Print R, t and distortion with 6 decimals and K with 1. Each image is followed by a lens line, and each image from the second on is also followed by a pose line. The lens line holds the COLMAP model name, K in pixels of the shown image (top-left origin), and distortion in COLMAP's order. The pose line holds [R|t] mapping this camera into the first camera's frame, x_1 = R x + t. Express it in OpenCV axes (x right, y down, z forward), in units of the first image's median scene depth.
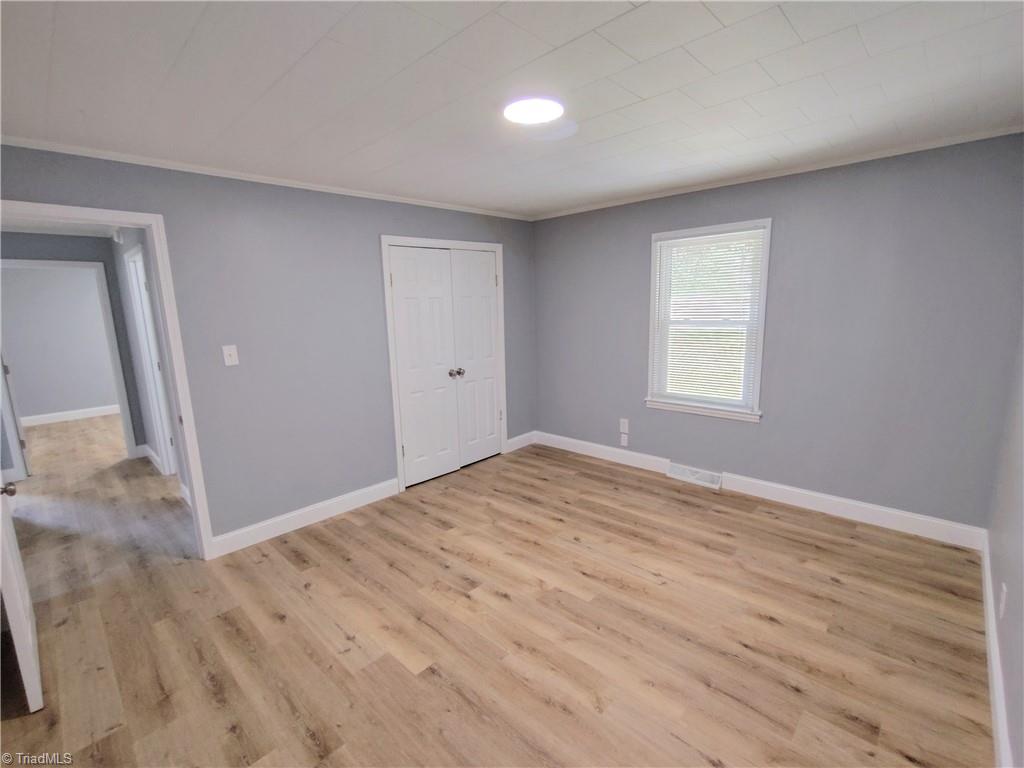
lens RADIAL K [[467.5, 0, 507.7], [0, 467.5, 389.8], [0, 0, 1]] dist [-0.009656, 0.003252]
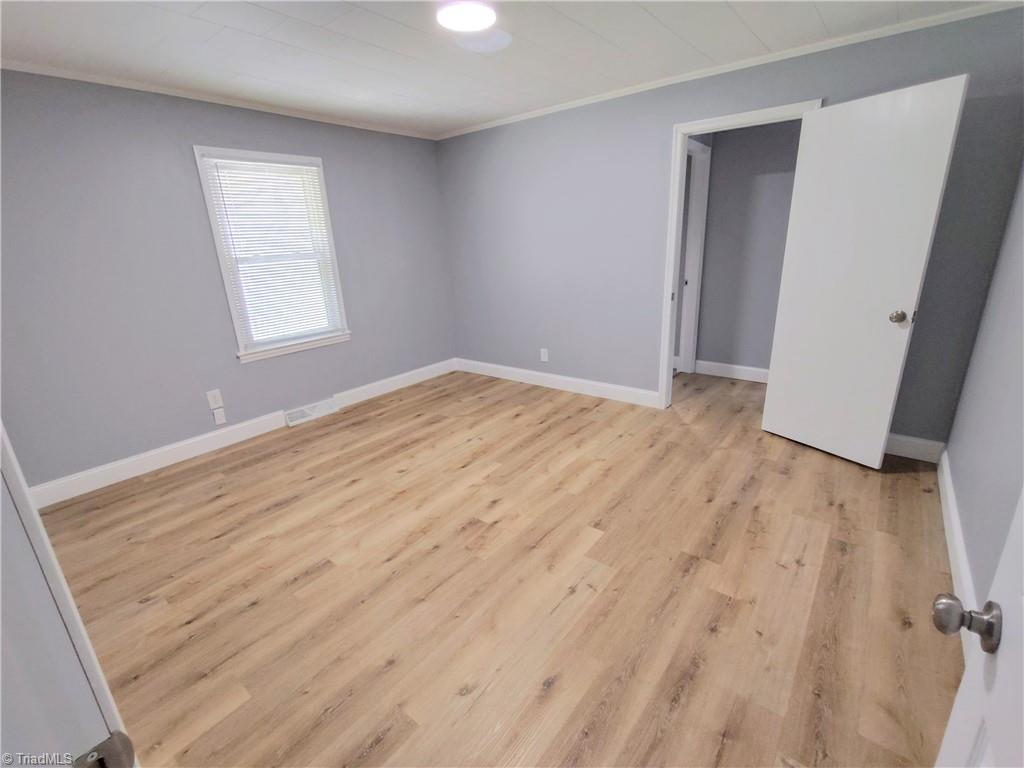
lens RADIAL K [[467.5, 0, 526.3], [0, 467.5, 385.9], [0, 0, 1]] dist [-0.009656, 0.003252]
pose [[-0.116517, -0.269329, 0.955974, -0.749234], [0.223351, 0.930770, 0.289451, -0.070916], [-0.967749, 0.247243, -0.048296, 0.724114]]
